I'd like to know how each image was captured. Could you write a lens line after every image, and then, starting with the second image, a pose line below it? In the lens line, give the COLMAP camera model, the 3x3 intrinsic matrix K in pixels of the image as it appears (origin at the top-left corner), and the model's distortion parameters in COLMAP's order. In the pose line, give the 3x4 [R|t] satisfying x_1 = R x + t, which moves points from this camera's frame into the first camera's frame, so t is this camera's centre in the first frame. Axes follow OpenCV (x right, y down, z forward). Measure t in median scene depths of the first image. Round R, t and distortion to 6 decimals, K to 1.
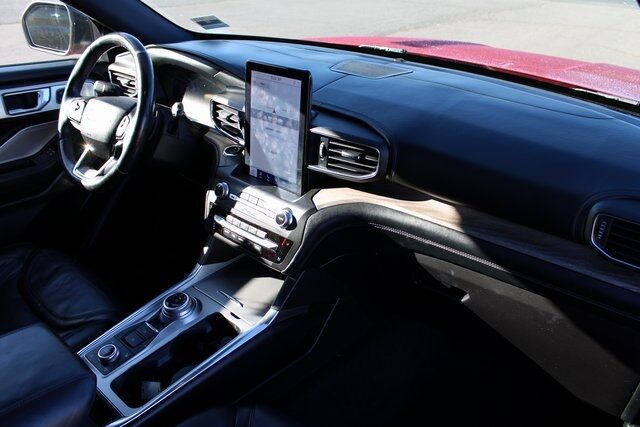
lens RADIAL K [[540.8, 0, 318.5], [0, 540.8, 216.2], [0, 0, 1]] dist [-0.113269, 0.068309]
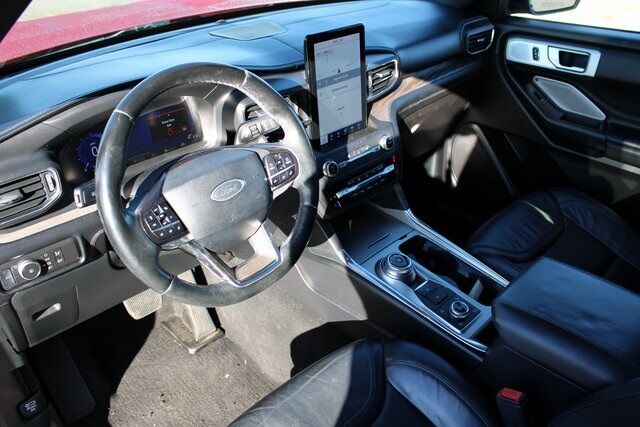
lens RADIAL K [[540.8, 0, 318.6], [0, 540.8, 213.9], [0, 0, 1]] dist [-0.113269, 0.068309]
pose [[0.057727, -0.540597, 0.839299, -1.154185], [0.456234, 0.762062, 0.459469, -0.491732], [-0.887985, 0.356393, 0.290630, 0.816206]]
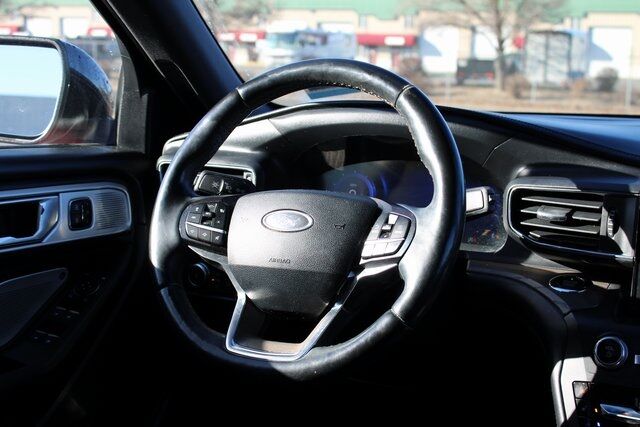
lens RADIAL K [[1012.9, 0, 323.0], [0, 1012.9, 214.2], [0, 0, 1]] dist [-0.014023, 0.000000]
pose [[0.967953, -0.033086, 0.248944, -0.708948], [0.108273, 0.949401, -0.294813, 0.081837], [-0.226593, 0.312319, 0.922557, 0.184286]]
